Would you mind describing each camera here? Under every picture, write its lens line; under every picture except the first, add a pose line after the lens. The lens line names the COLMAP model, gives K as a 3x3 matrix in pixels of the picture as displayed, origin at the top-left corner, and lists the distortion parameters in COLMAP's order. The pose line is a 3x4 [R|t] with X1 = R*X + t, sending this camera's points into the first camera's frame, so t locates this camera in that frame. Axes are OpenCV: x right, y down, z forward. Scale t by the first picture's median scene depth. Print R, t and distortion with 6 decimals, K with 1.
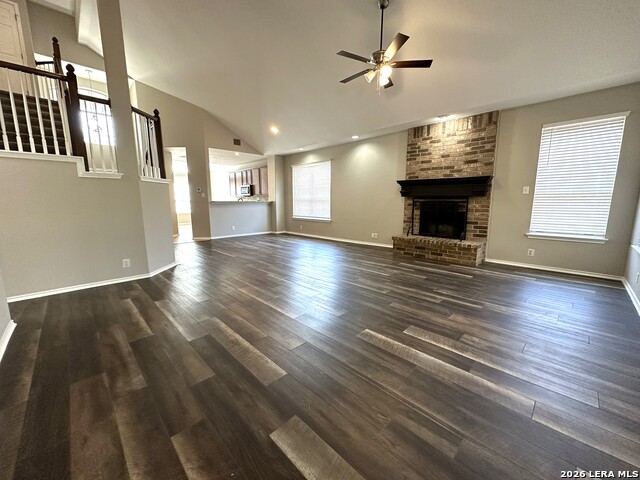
lens RADIAL K [[256.4, 0, 320.9], [0, 256.4, 240.0], [0, 0, 1]] dist [-0.004239, 0.000409]
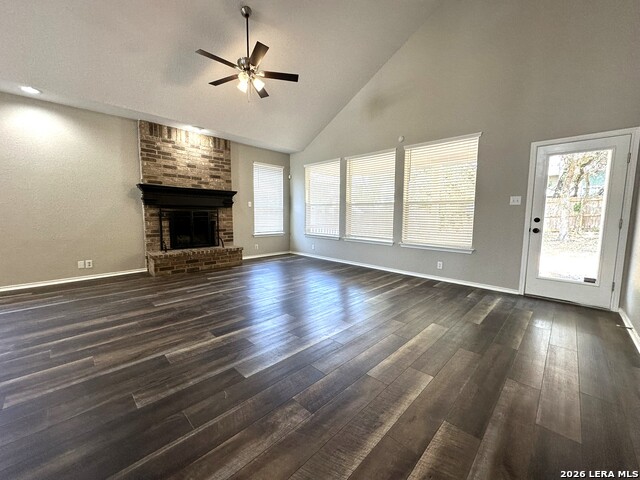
lens RADIAL K [[256.4, 0, 320.9], [0, 256.4, 240.0], [0, 0, 1]] dist [-0.004239, 0.000409]
pose [[-0.022178, -0.098249, 0.994915, -0.553887], [0.144390, 0.984411, 0.100430, -0.073426], [-0.989272, 0.145883, -0.007646, 0.561989]]
